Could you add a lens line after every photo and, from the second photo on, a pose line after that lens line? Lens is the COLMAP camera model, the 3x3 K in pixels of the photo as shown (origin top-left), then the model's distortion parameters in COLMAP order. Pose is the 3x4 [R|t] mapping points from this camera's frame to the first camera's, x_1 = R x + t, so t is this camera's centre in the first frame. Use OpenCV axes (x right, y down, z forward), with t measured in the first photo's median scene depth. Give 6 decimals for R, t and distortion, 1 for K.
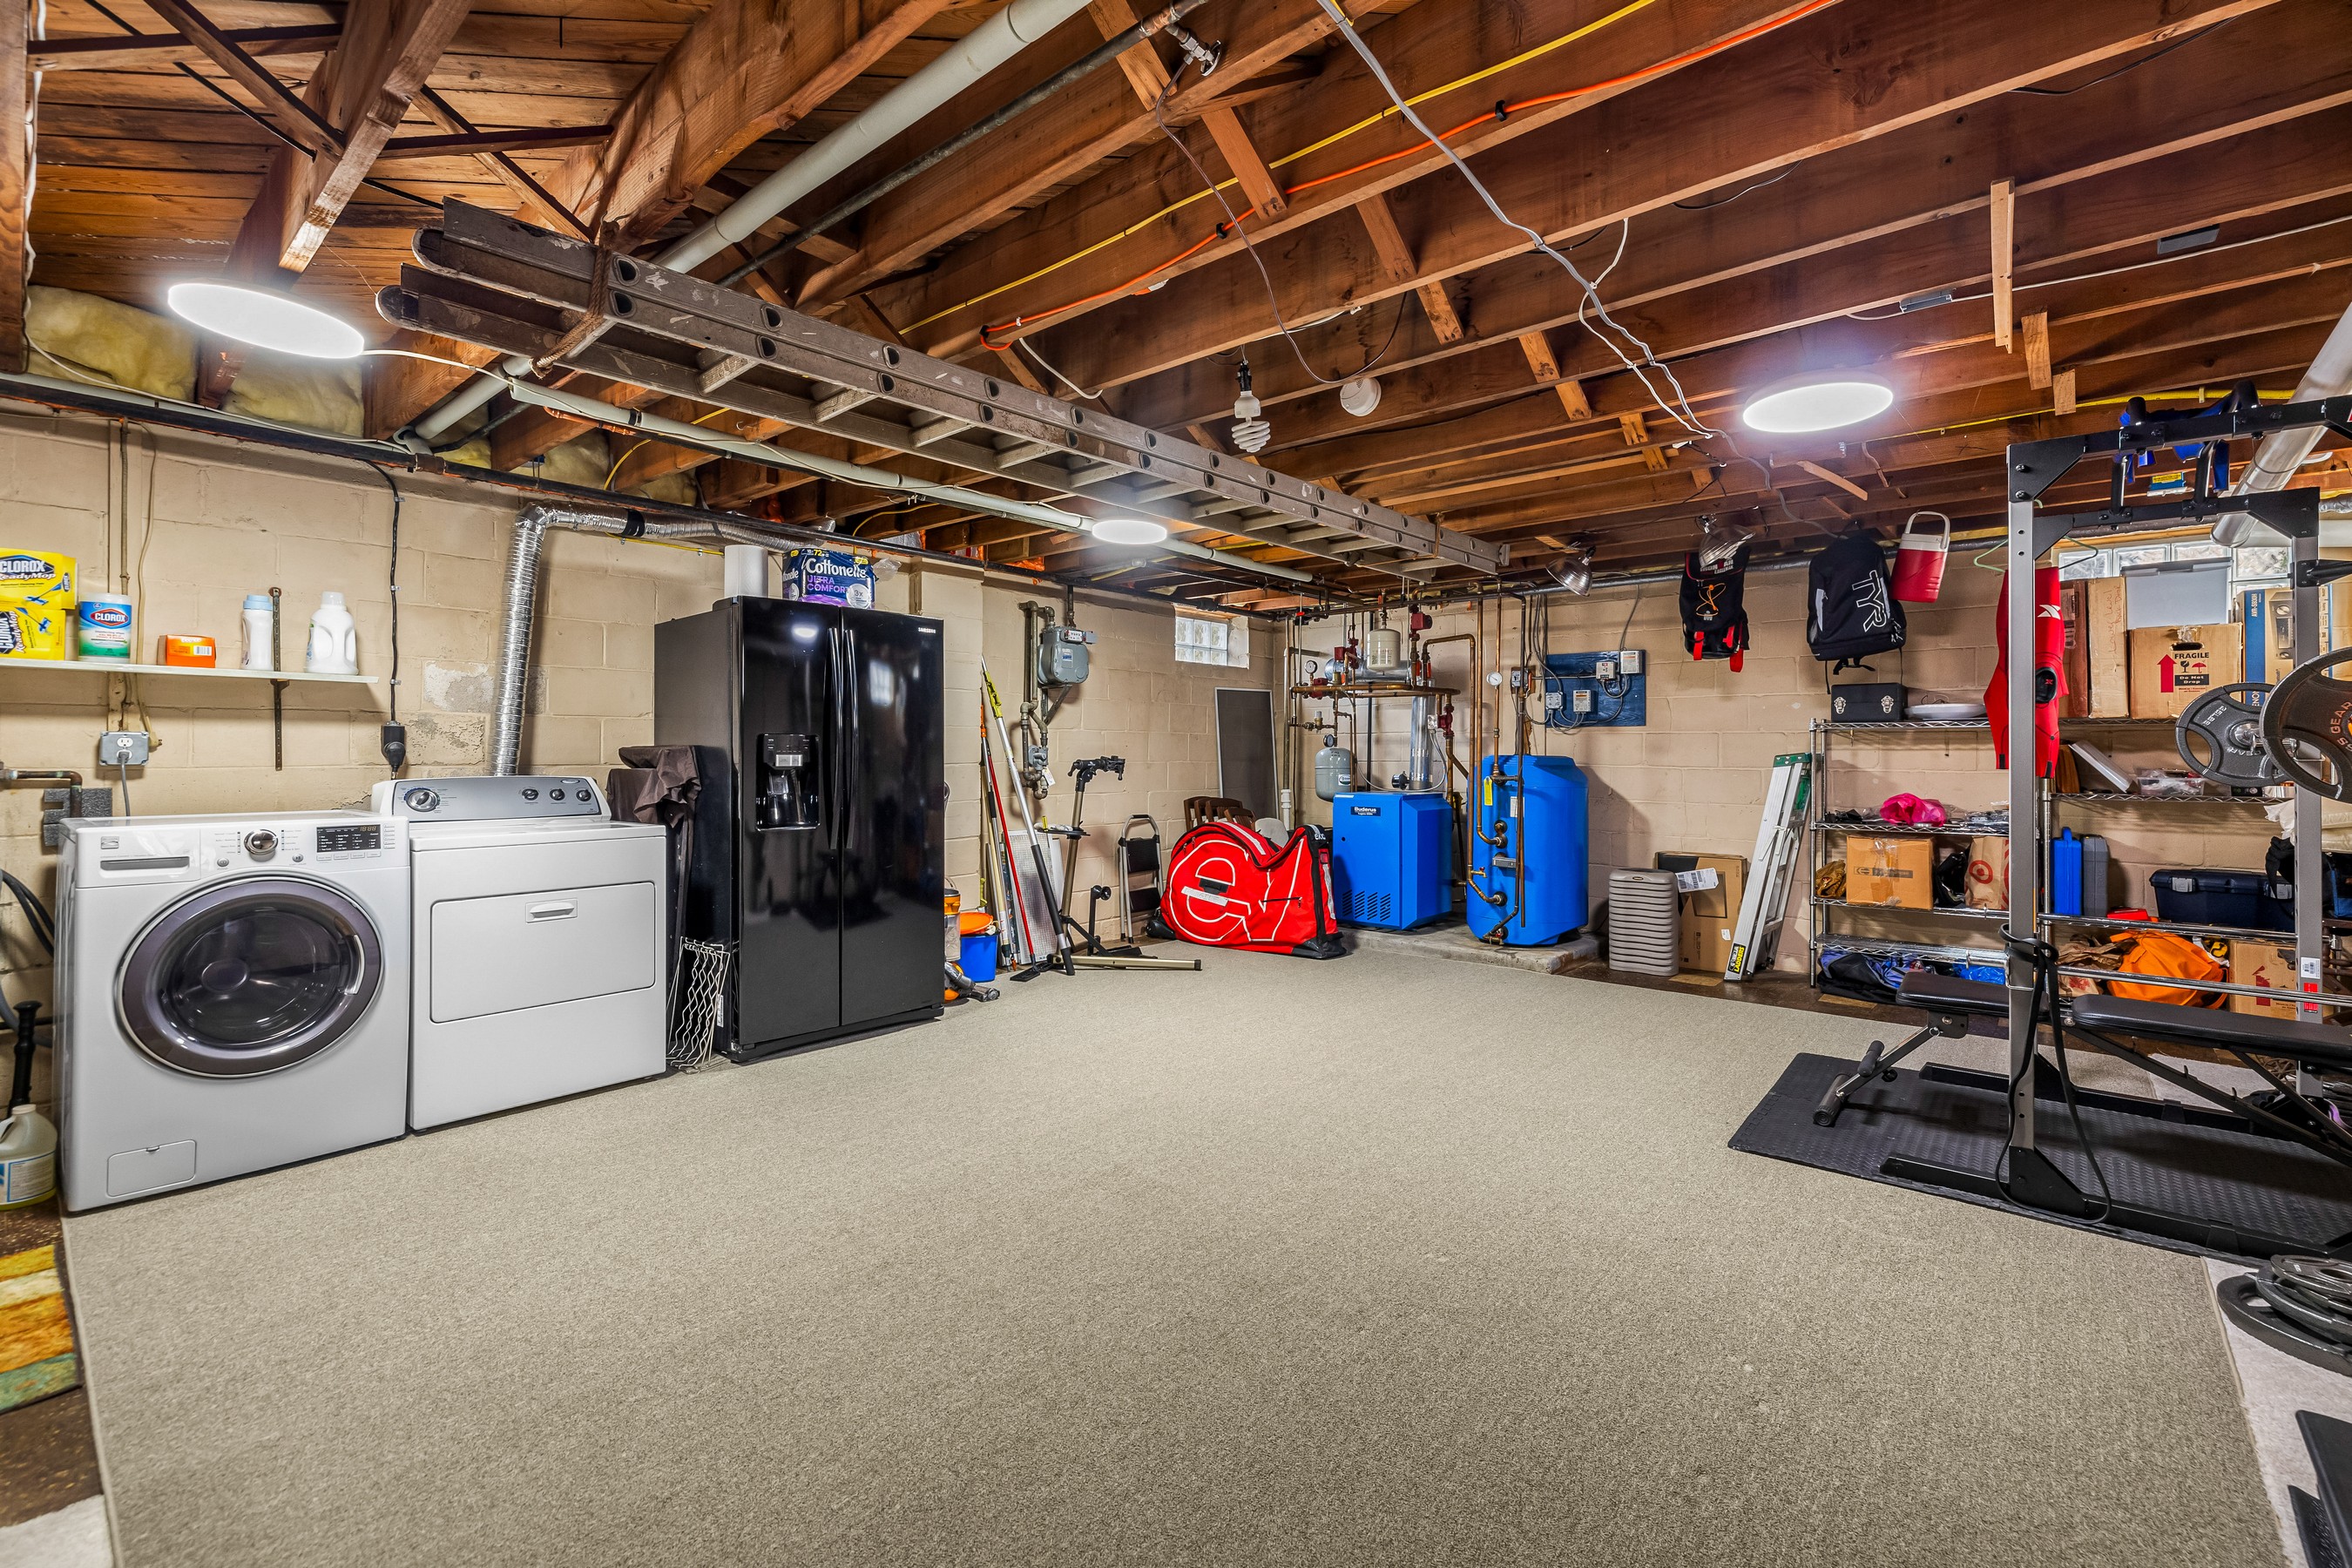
lens RADIAL K [[999.9, 0, 1168.3], [0, 999.9, 732.4], [0, 0, 1]] dist [0.002273, 0.000673]
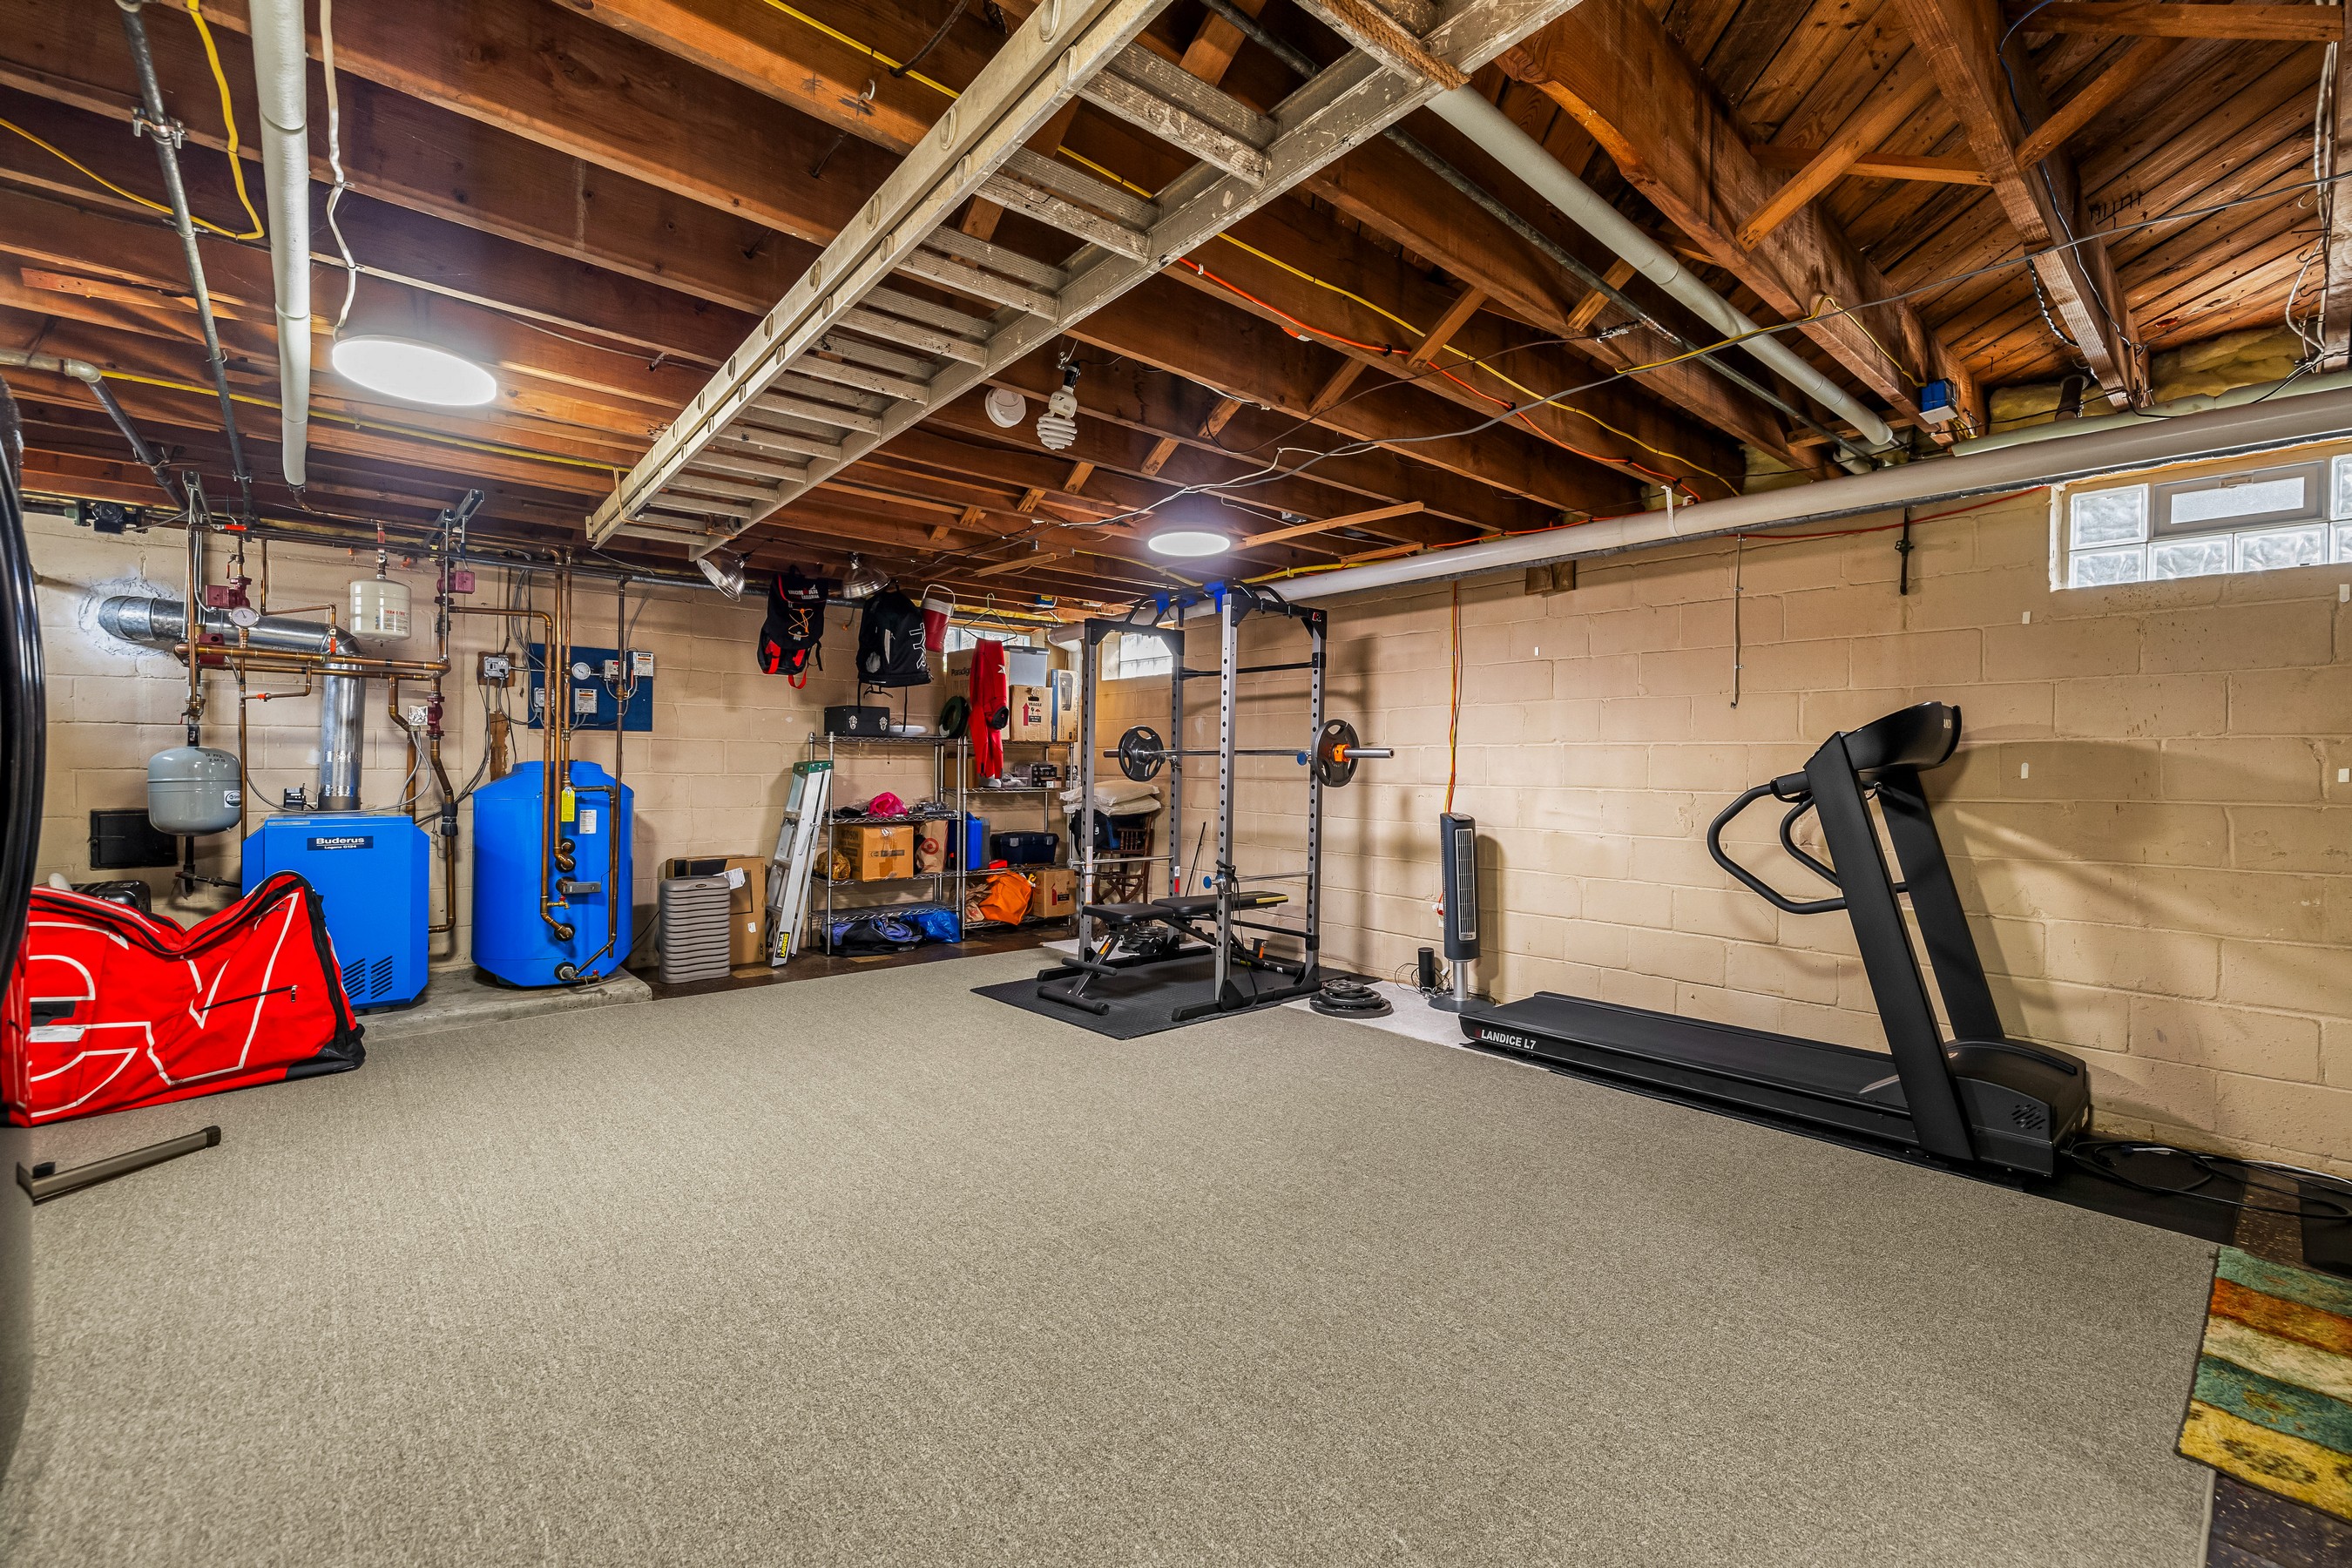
lens RADIAL K [[999.9, 0, 1179.4], [0, 999.9, 770.4], [0, 0, 1]] dist [0.002273, 0.000673]
pose [[0.139394, -0.006198, 0.990218, -0.431576], [-0.028426, 0.999543, 0.010258, 0.006868], [-0.989829, -0.029577, 0.139154, 0.377157]]
